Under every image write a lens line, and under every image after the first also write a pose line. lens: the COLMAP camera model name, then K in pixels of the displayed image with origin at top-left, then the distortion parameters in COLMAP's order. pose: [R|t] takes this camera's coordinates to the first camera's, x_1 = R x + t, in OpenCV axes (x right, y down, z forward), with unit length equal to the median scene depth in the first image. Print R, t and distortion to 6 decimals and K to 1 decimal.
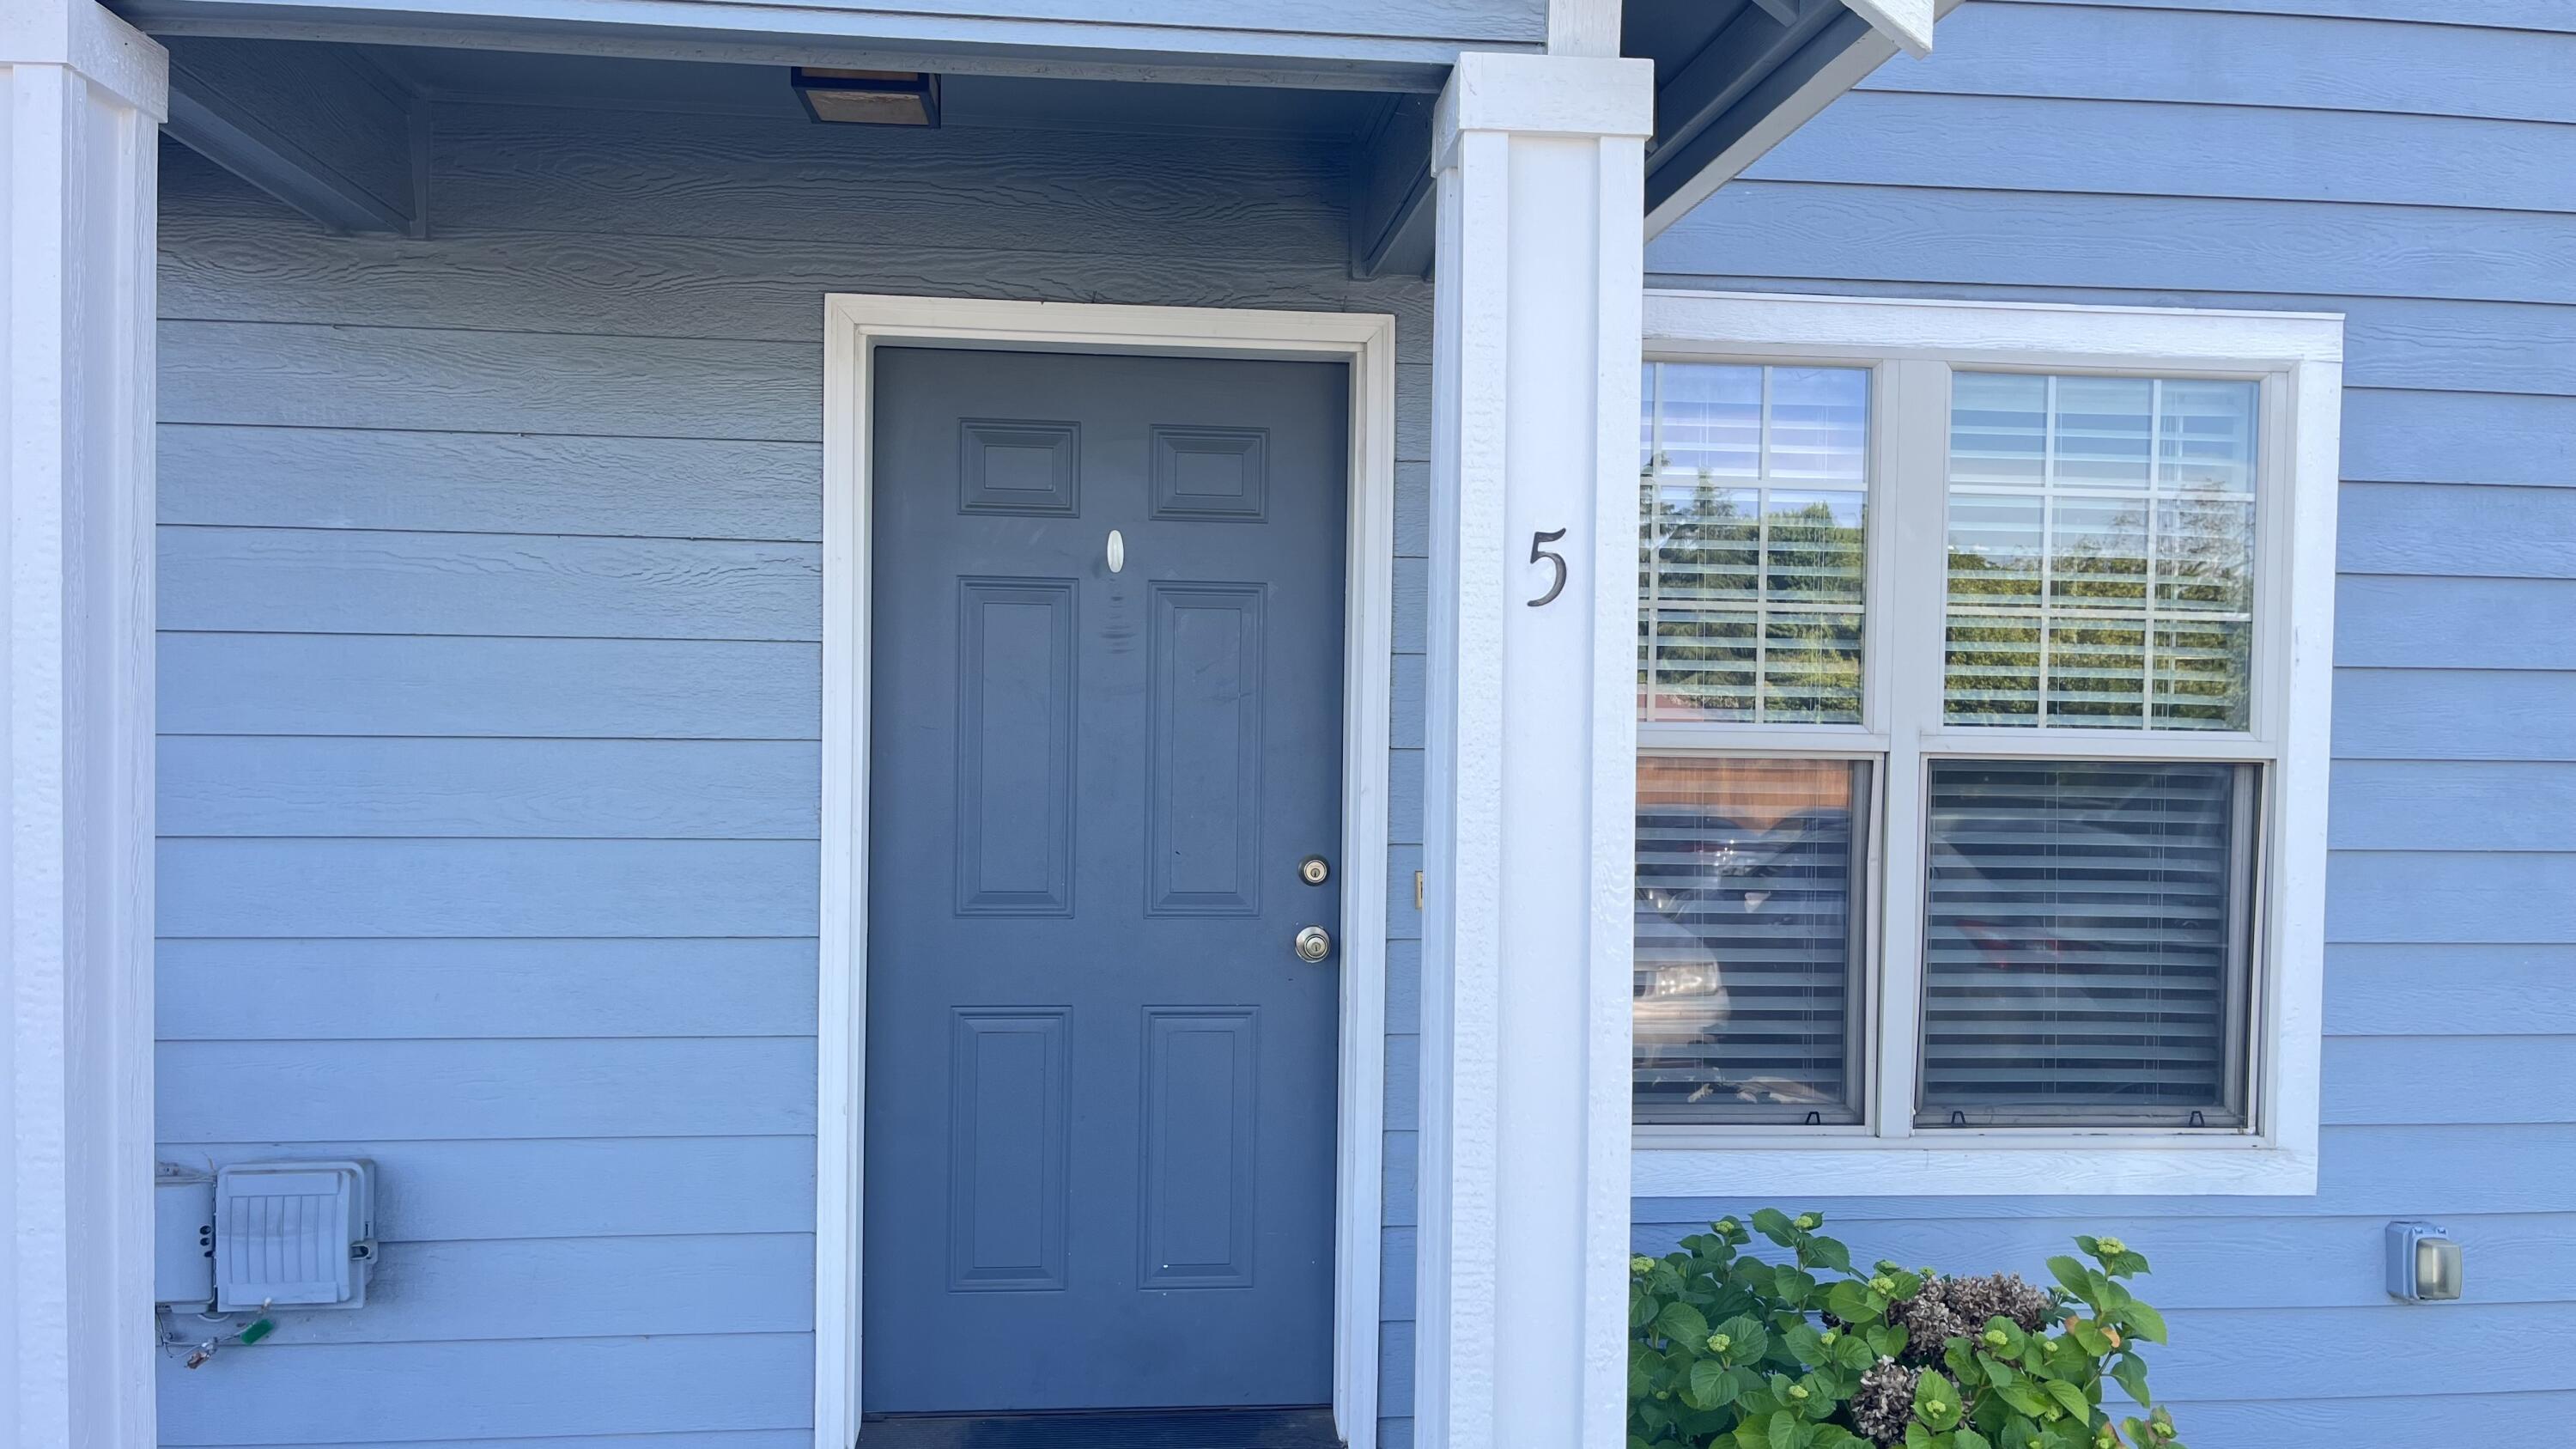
lens RADIAL K [[1946.7, 0, 1302.1], [0, 1946.7, 742.0], [0, 0, 1]] dist [0.059008, -0.071978]
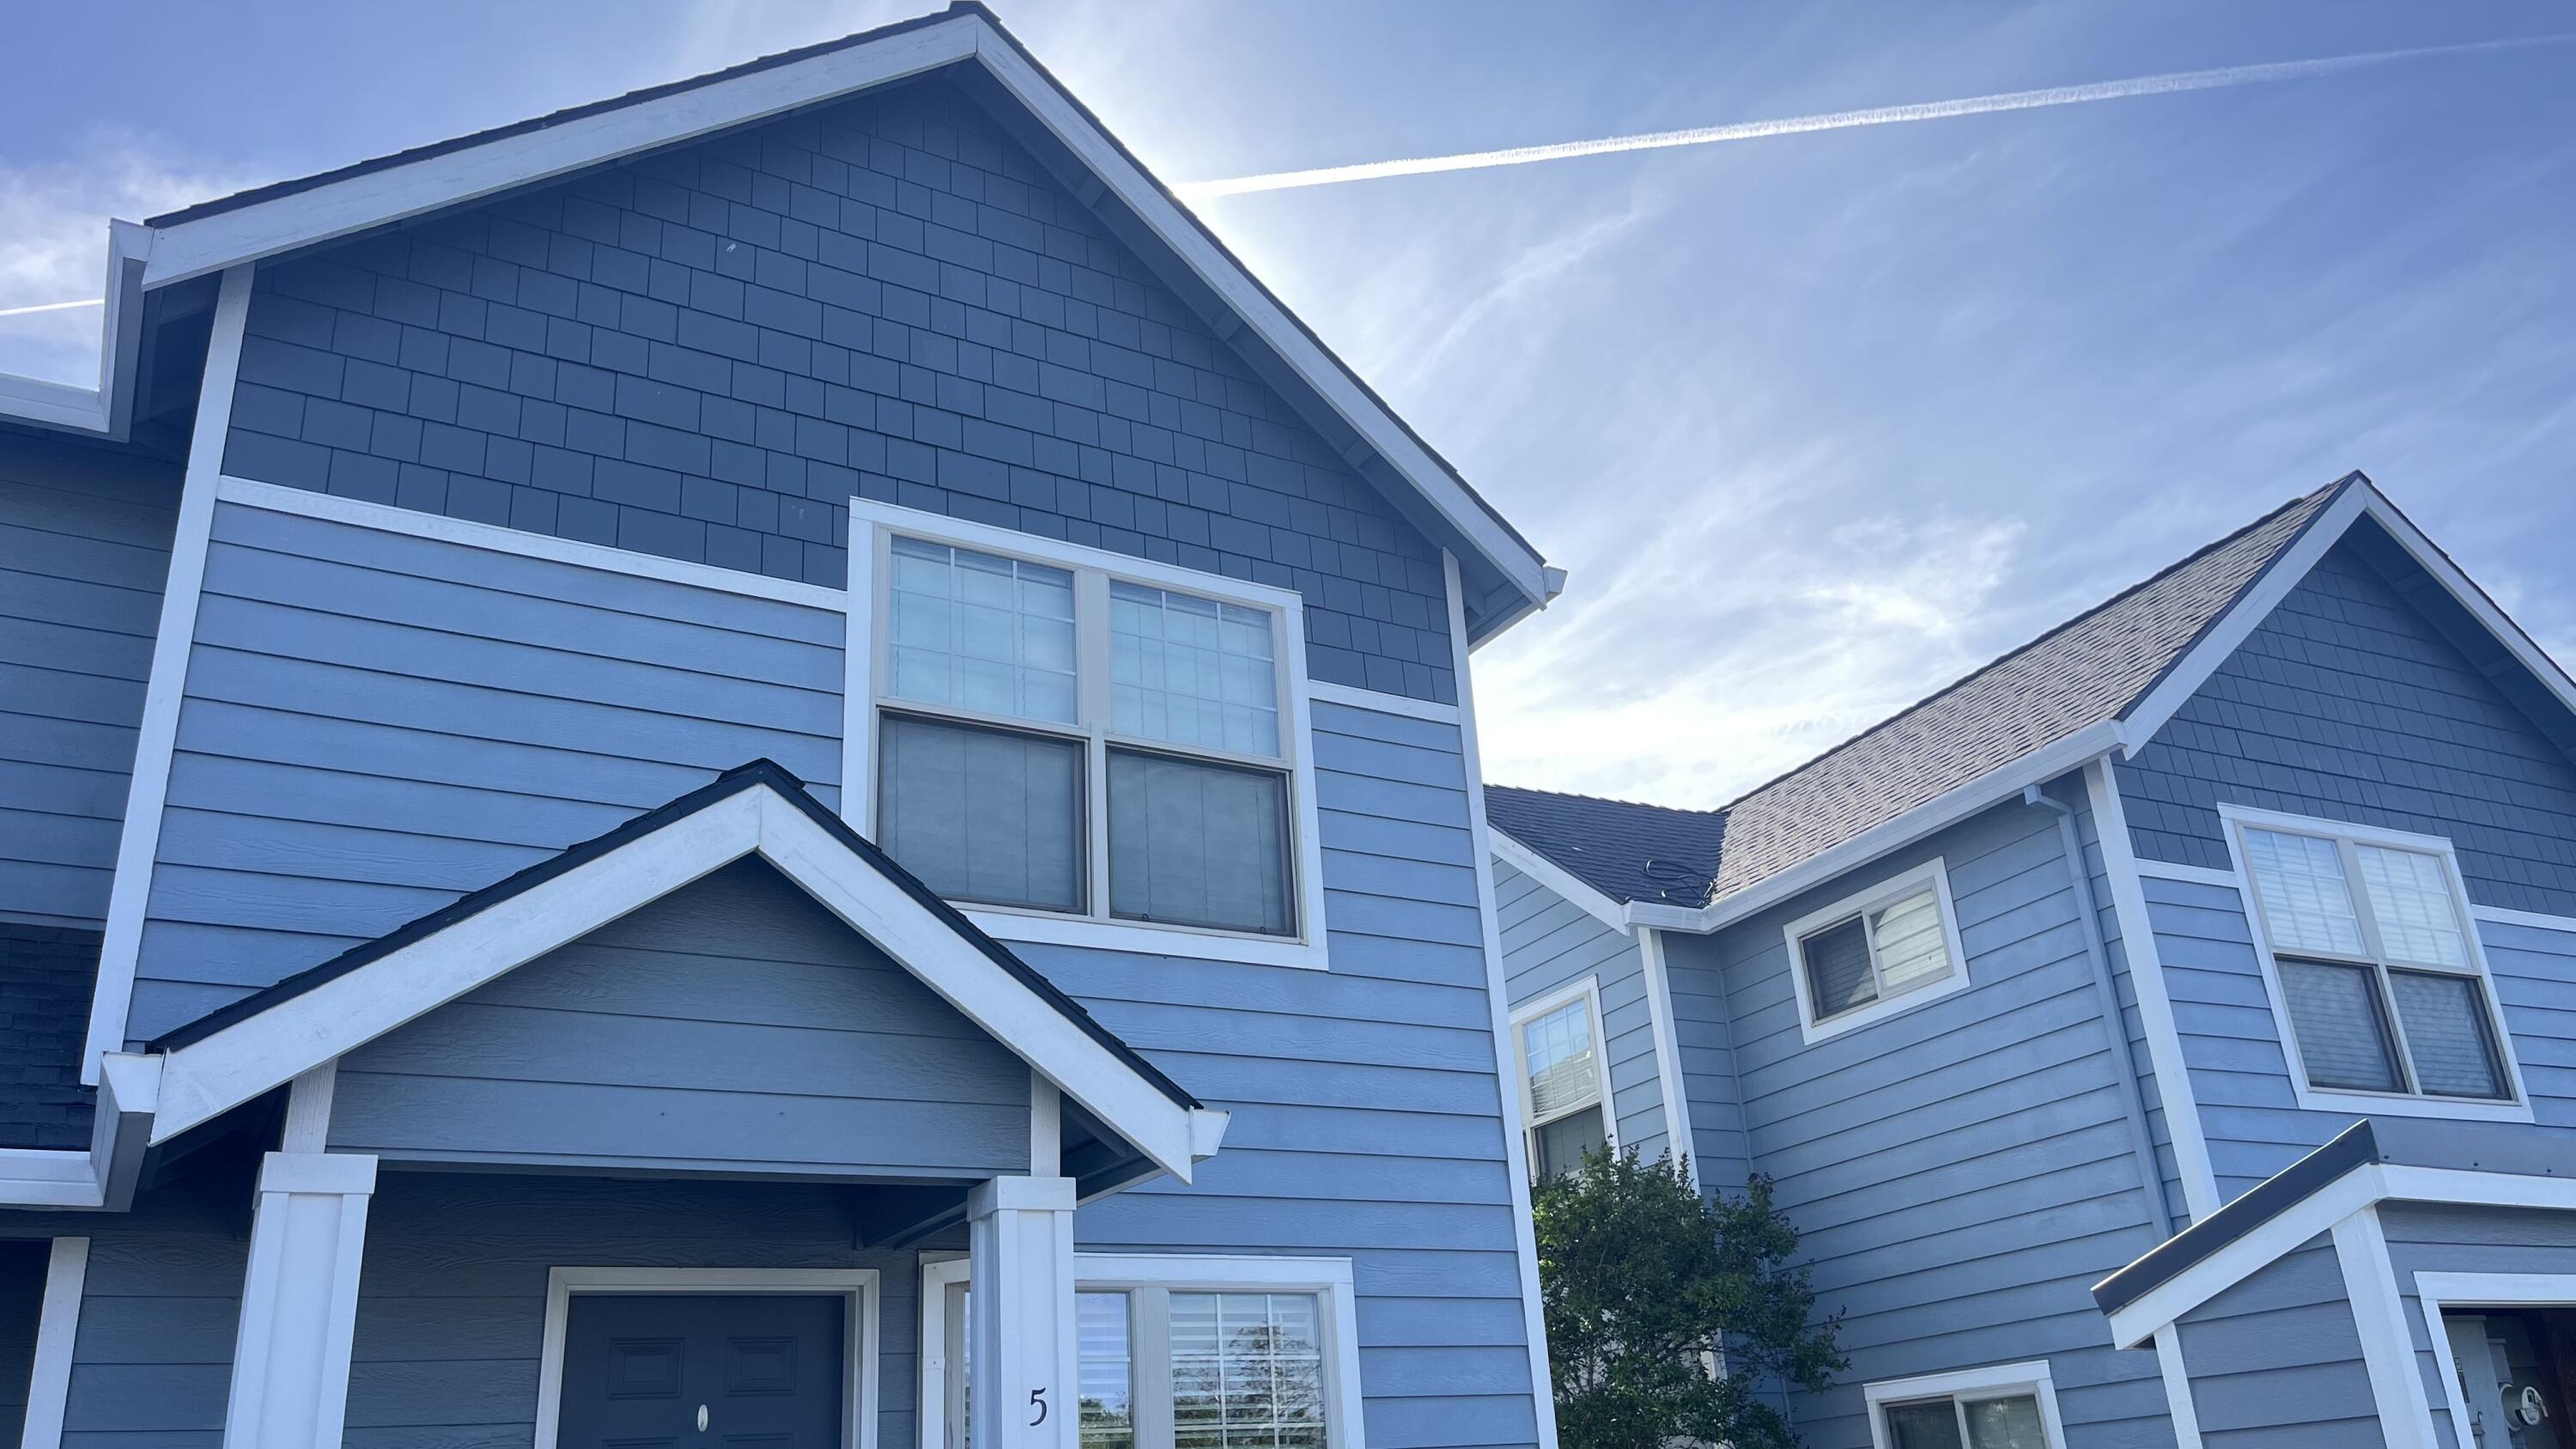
lens RADIAL K [[1946.7, 0, 1293.3], [0, 1946.7, 721.9], [0, 0, 1]] dist [0.059008, -0.071978]
pose [[0.906825, 0.095033, 0.410655, -0.376987], [0.088493, 0.909616, -0.405917, 0.083448], [-0.412113, 0.404436, 0.816452, -0.788662]]
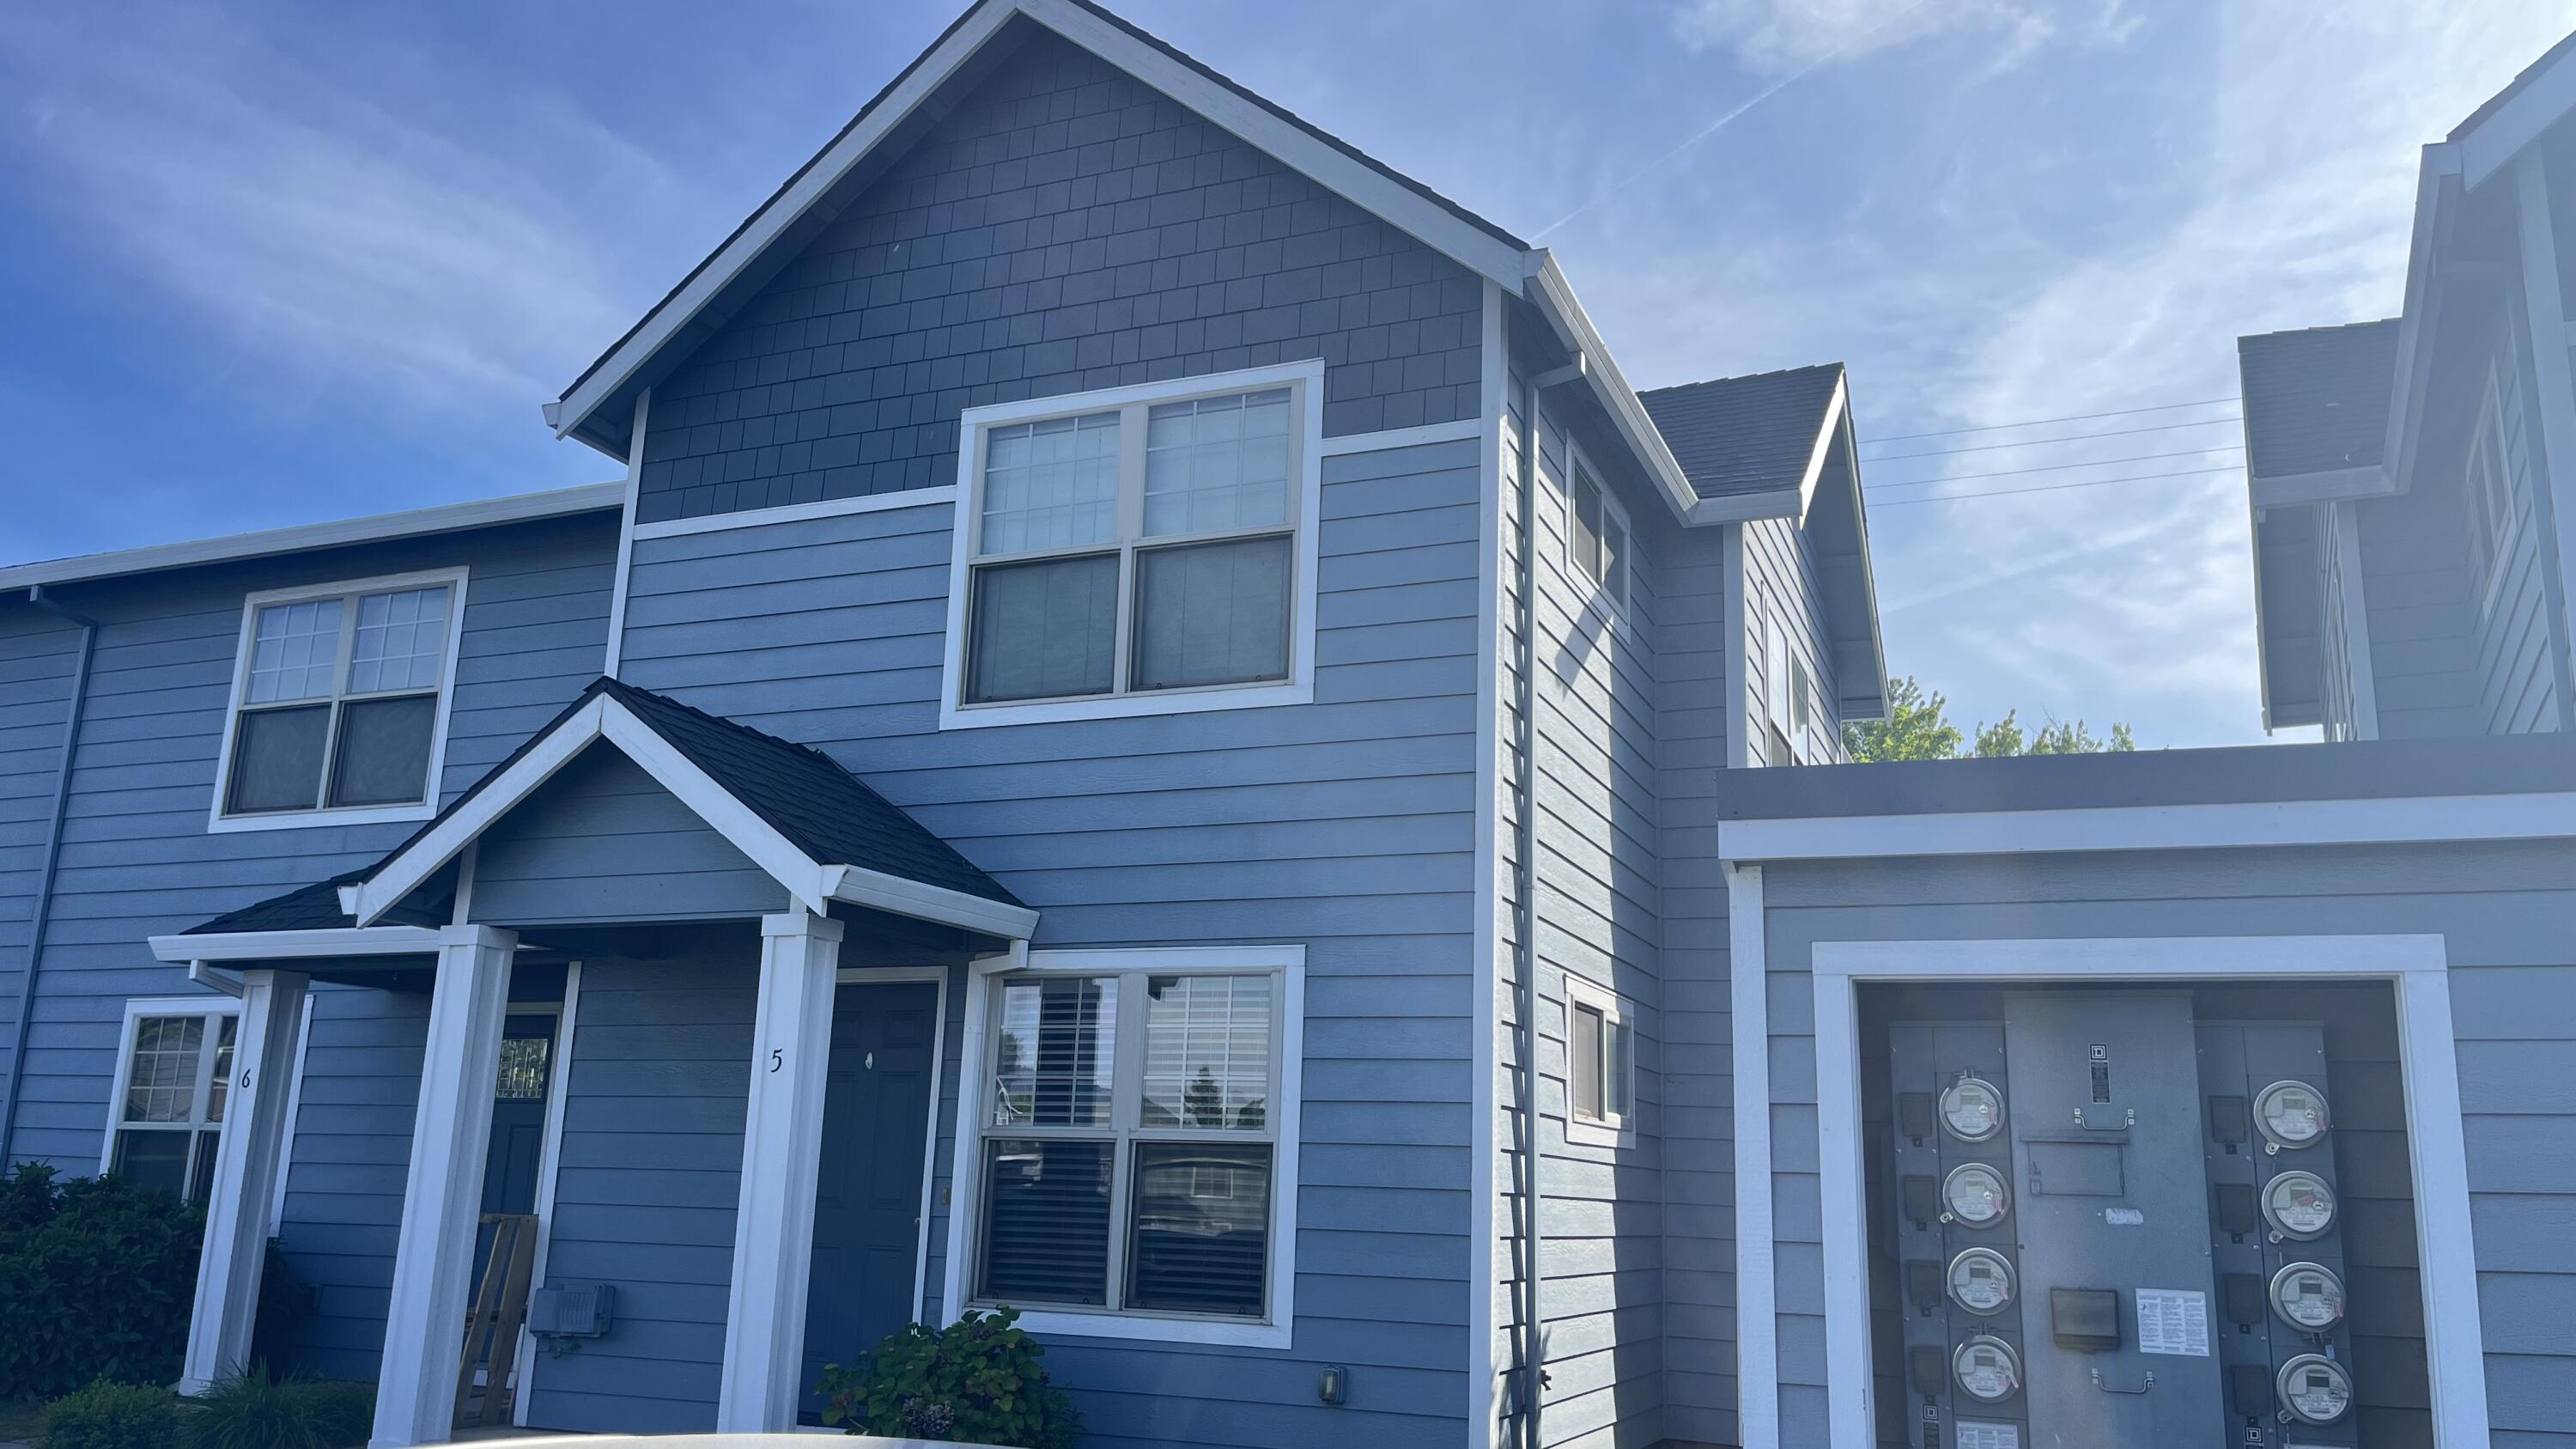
lens RADIAL K [[1946.7, 0, 1287.4], [0, 1946.7, 733.2], [0, 0, 1]] dist [0.059008, -0.071978]
pose [[0.875593, -0.100633, -0.472451, 1.634844], [-0.031137, 0.964267, -0.263096, 0.146097], [0.482045, 0.245076, 0.841172, -1.002115]]
